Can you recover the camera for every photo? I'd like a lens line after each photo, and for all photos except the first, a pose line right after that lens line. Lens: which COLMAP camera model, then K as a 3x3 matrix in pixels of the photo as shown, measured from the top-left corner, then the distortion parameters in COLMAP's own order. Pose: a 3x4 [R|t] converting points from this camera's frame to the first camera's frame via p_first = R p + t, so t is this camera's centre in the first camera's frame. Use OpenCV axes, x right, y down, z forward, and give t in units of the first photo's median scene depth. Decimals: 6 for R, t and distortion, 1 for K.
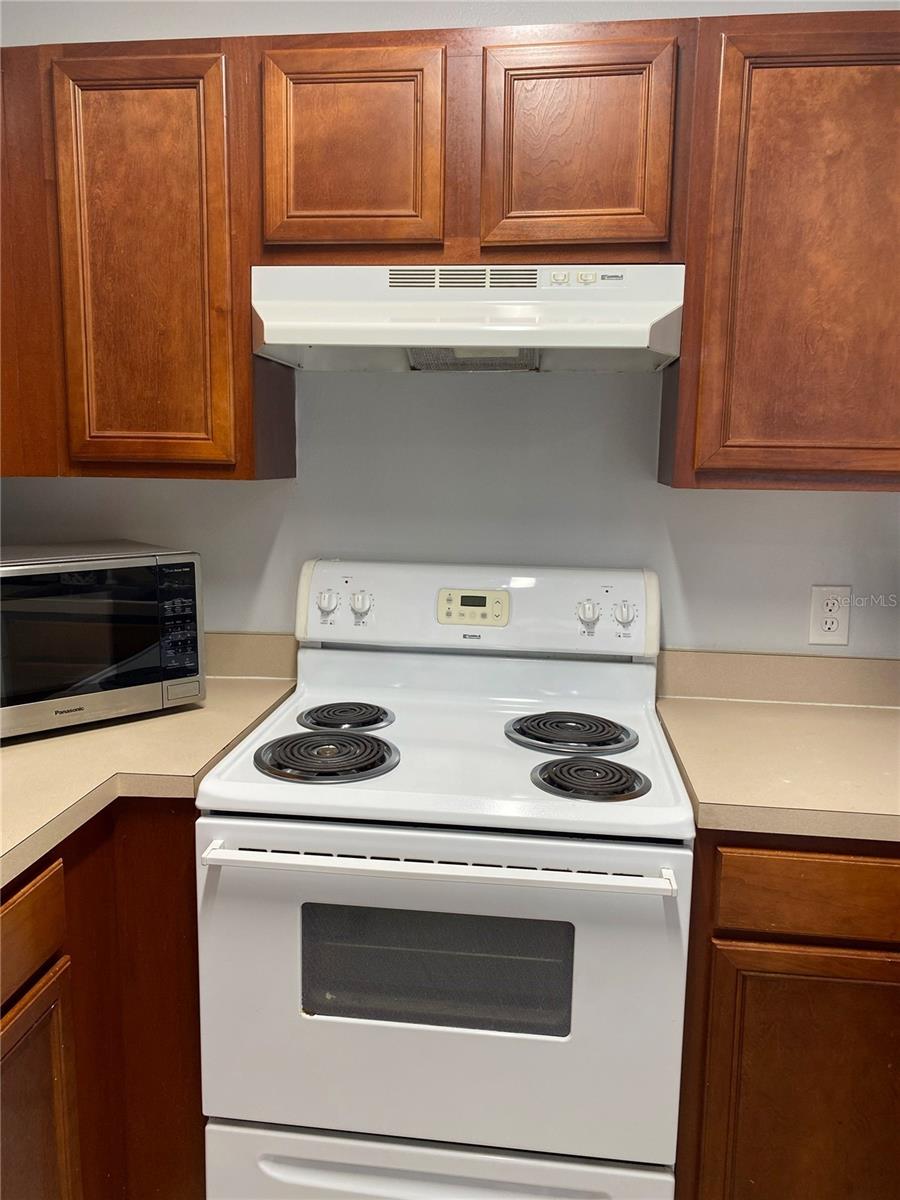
lens RADIAL K [[909.6, 0, 446.7], [0, 909.6, 592.2], [0, 0, 1]] dist [0.024376, -0.034020]
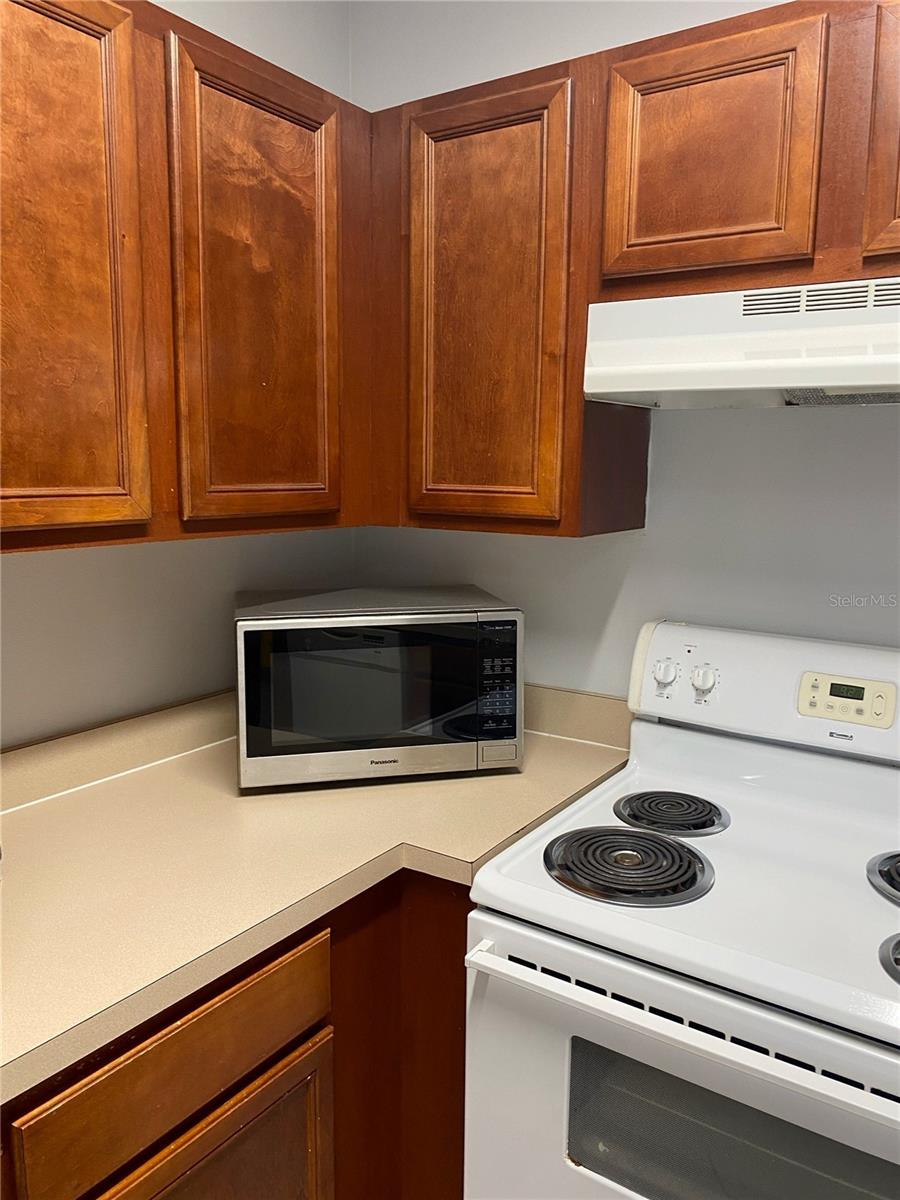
lens RADIAL K [[909.6, 0, 440.4], [0, 909.6, 584.9], [0, 0, 1]] dist [0.024376, -0.034020]
pose [[0.882079, 0.060803, -0.467162, 0.099432], [-0.067809, 0.997697, 0.001821, -0.072791], [0.466196, 0.030072, 0.884170, 0.142166]]
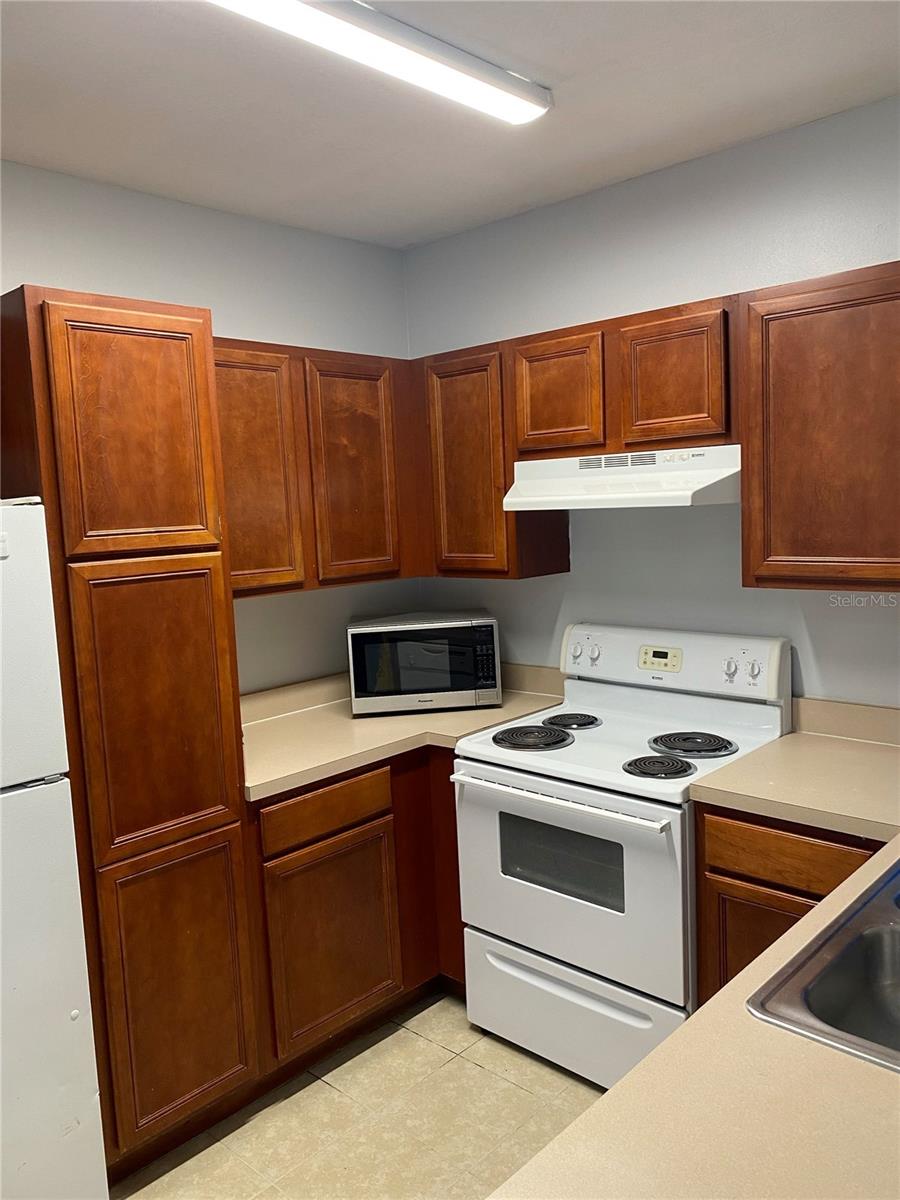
lens RADIAL K [[909.6, 0, 447.0], [0, 909.6, 604.7], [0, 0, 1]] dist [0.024376, -0.034020]
pose [[0.799485, 0.017676, -0.600426, 0.781874], [-0.031609, 0.999420, -0.012667, -0.051578], [0.599854, 0.029106, 0.799580, -0.515749]]
